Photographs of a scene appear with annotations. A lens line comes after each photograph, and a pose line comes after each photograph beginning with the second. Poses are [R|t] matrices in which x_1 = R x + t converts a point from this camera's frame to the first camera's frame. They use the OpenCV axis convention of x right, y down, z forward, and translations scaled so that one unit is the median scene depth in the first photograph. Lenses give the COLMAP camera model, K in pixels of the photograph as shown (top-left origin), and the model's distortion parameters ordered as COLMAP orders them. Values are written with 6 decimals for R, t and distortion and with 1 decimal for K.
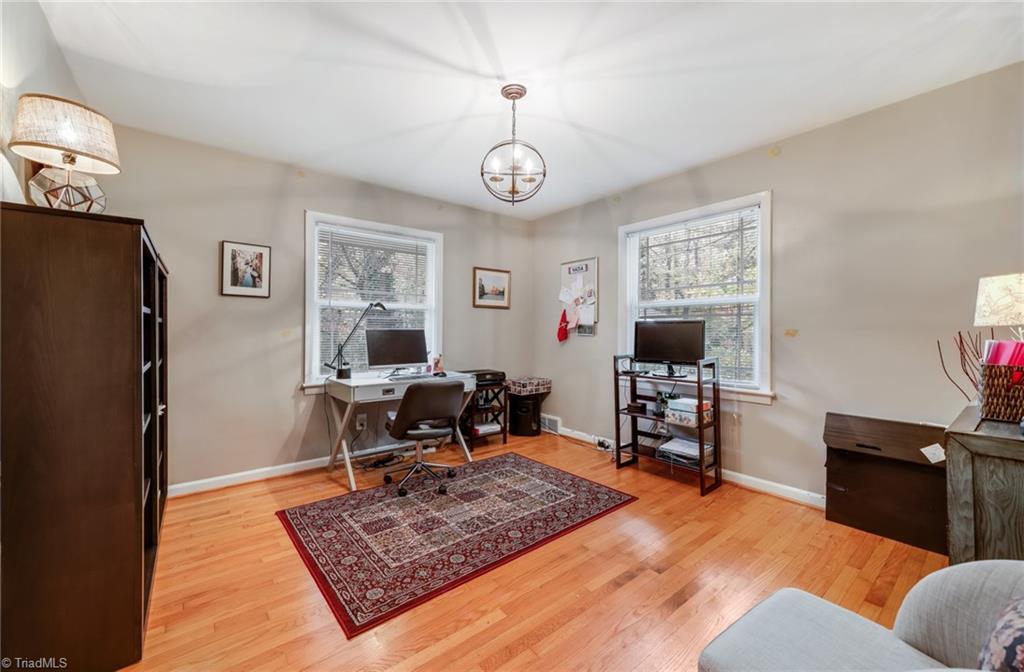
lens RADIAL K [[413.8, 0, 508.7], [0, 413.8, 333.9], [0, 0, 1]] dist [-0.003280, -0.000062]
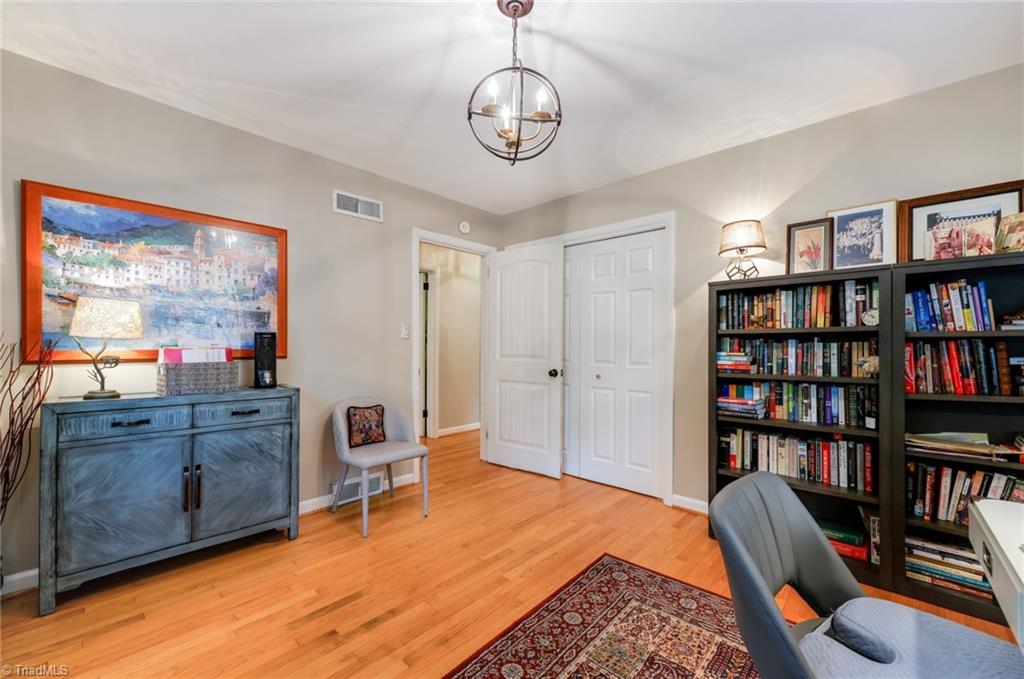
lens RADIAL K [[409.0, 0, 514.2], [0, 409.0, 341.8], [0, 0, 1]] dist [-0.002446, -0.000359]
pose [[-0.989474, -0.007679, -0.144508, 0.114421], [-0.006905, 0.999959, -0.005856, -0.009282], [0.144547, -0.004796, -0.989486, 1.762865]]
